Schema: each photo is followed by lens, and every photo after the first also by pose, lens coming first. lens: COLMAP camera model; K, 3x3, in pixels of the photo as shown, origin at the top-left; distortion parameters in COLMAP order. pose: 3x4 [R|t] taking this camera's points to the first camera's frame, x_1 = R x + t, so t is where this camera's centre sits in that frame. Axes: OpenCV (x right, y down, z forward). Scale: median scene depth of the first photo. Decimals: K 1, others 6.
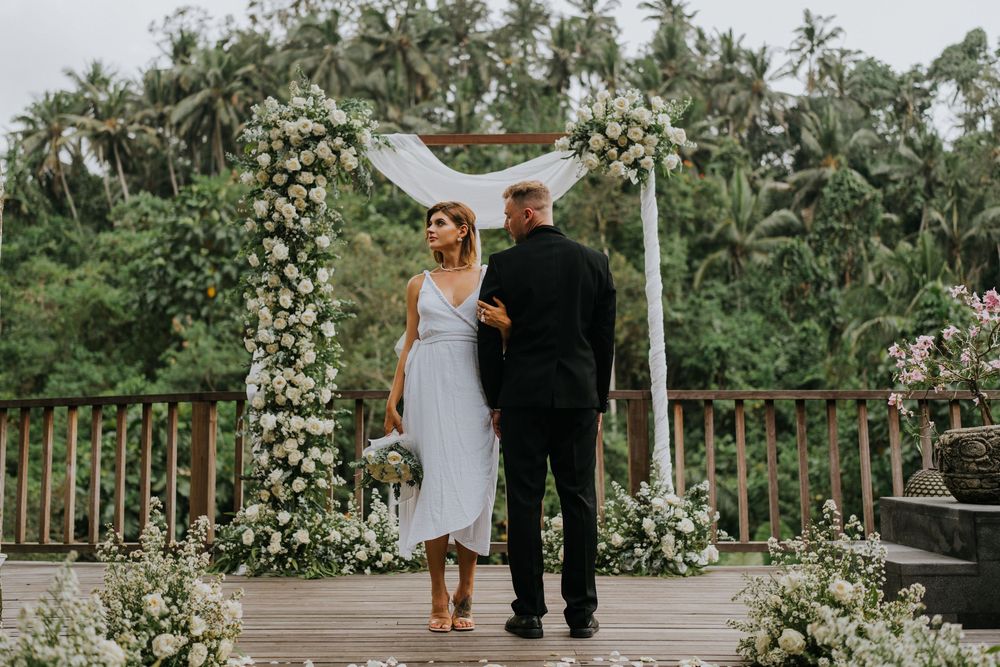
lens RADIAL K [[1041.0, 0, 459.6], [0, 1041.0, 305.8], [0, 0, 1]] dist [0.000544, -0.014555]
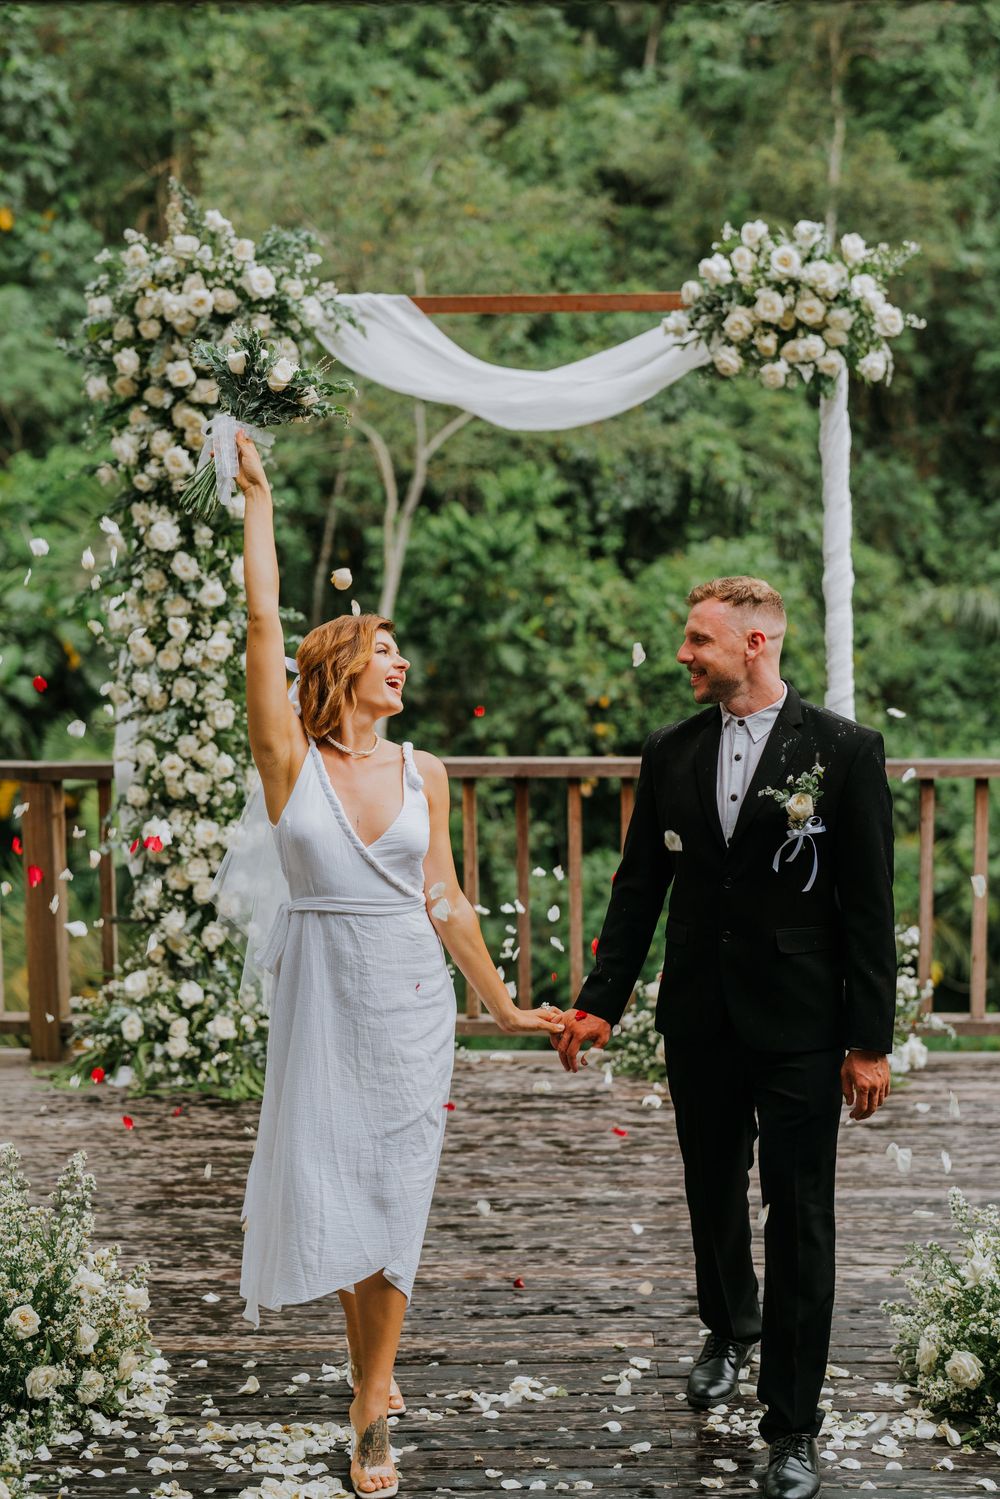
lens RADIAL K [[2189.3, 0, 490.3], [0, 2189.3, 709.8], [0, 0, 1]] dist [0.014741, 0.005756]
pose [[0.999910, -0.004223, -0.012698, 0.016460], [0.007130, 0.971126, 0.238460, -0.236632], [0.011325, -0.238529, 0.971069, -0.156156]]
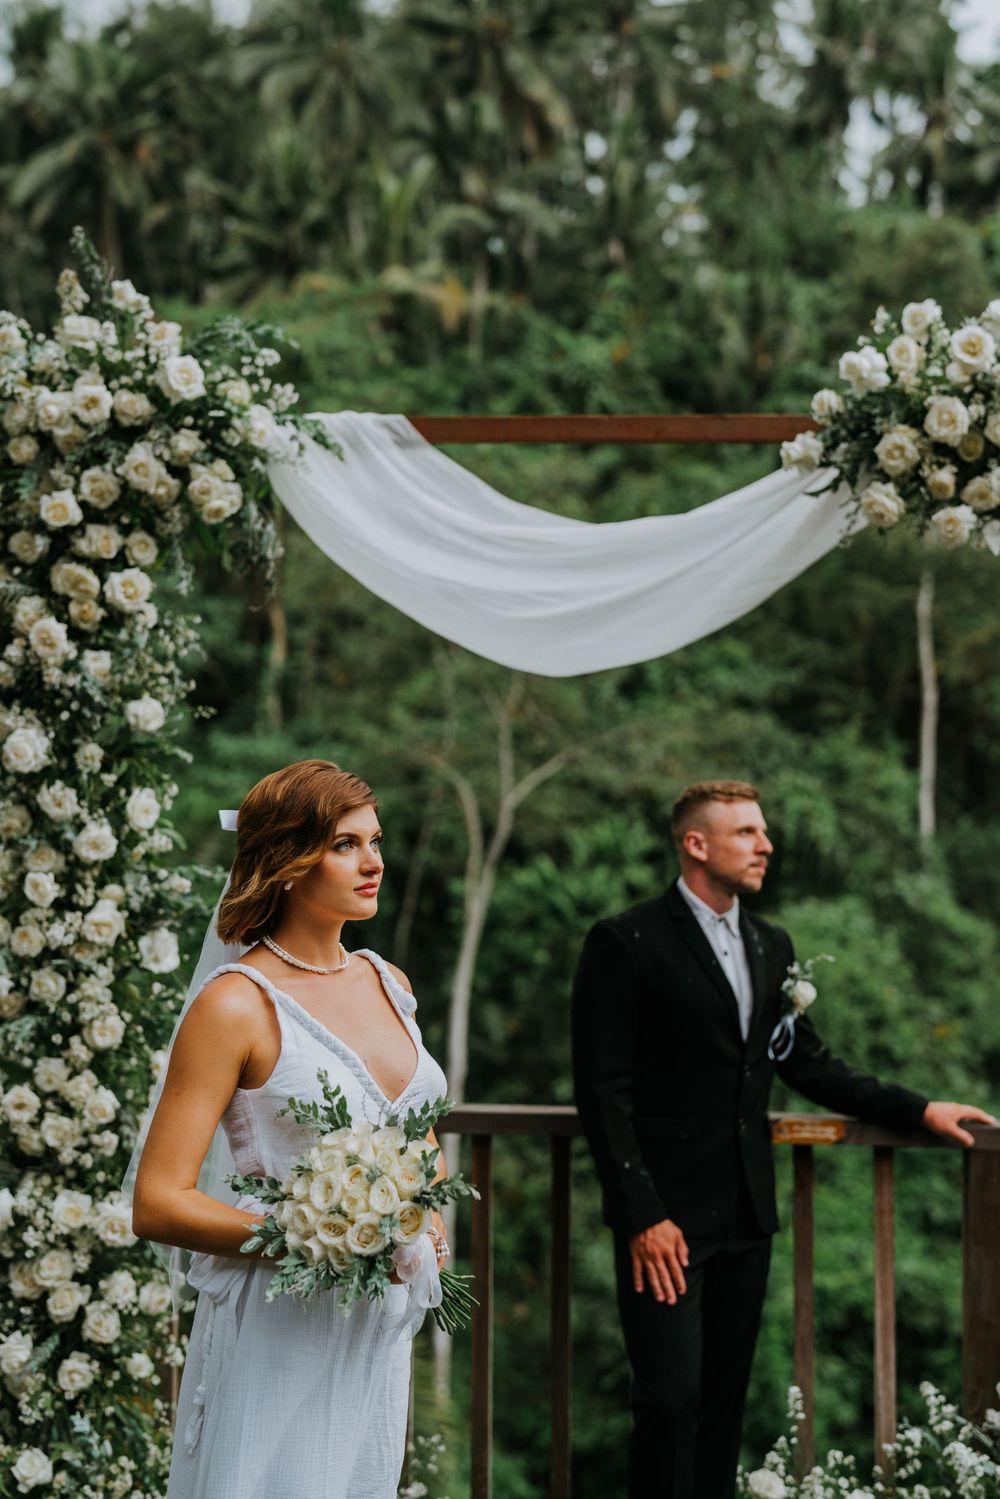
lens RADIAL K [[2099.0, 0, 500.0], [0, 2099.0, 749.5], [0, 0, 1]] dist [0.007864, 0.082294]
pose [[0.998453, 0.013494, -0.053937, 0.035488], [-0.008776, 0.996189, 0.086779, -0.116822], [0.054902, -0.086172, 0.994766, 0.265861]]
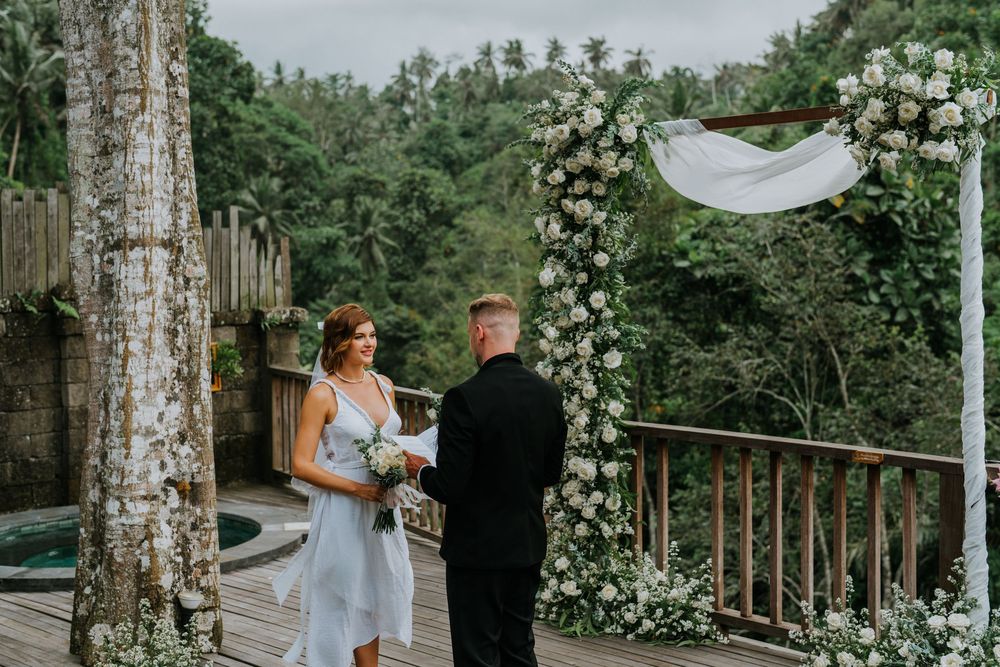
lens RADIAL K [[1400.3, 0, 500.0], [0, 1400.3, 333.5], [0, 0, 1]] dist [0.007864, 0.082294]
pose [[0.692798, 0.036881, -0.720188, 0.665309], [0.101452, 0.983774, 0.147973, -0.185121], [0.713959, -0.175580, 0.677815, 0.135667]]
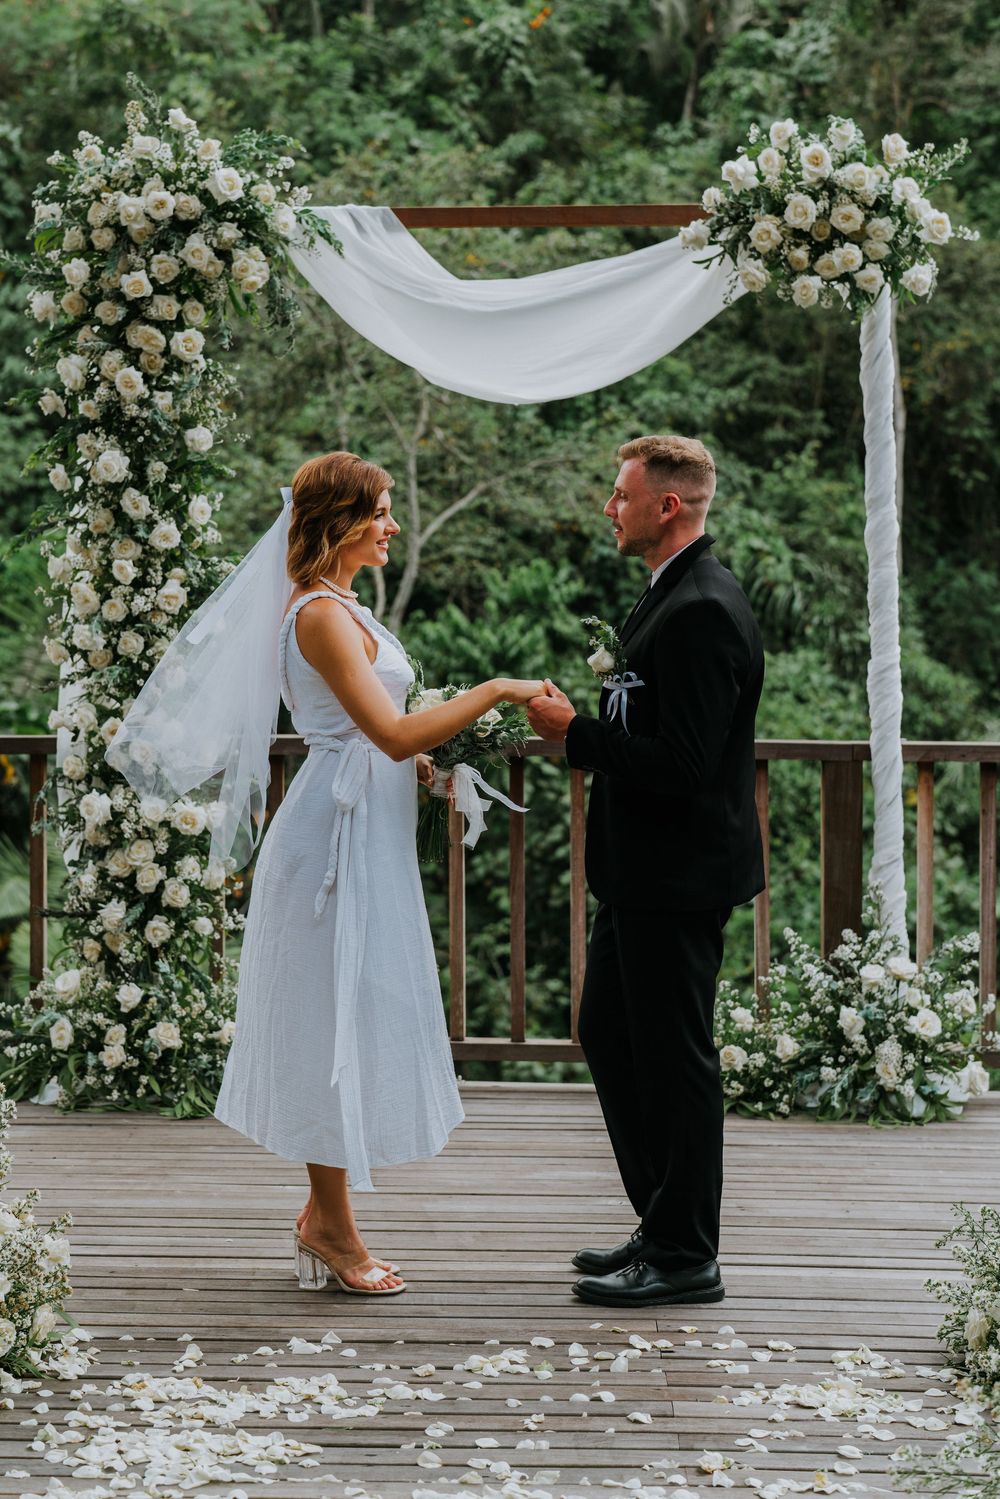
lens RADIAL K [[2577.6, 0, 399.5], [0, 2577.6, 620.0], [0, 0, 1]] dist [-0.012609, 0.149516]
pose [[0.998658, 0.005178, -0.051531, 0.025786], [0.001941, 0.990550, 0.137140, -0.145109], [0.051754, -0.137056, 0.989210, -0.205382]]
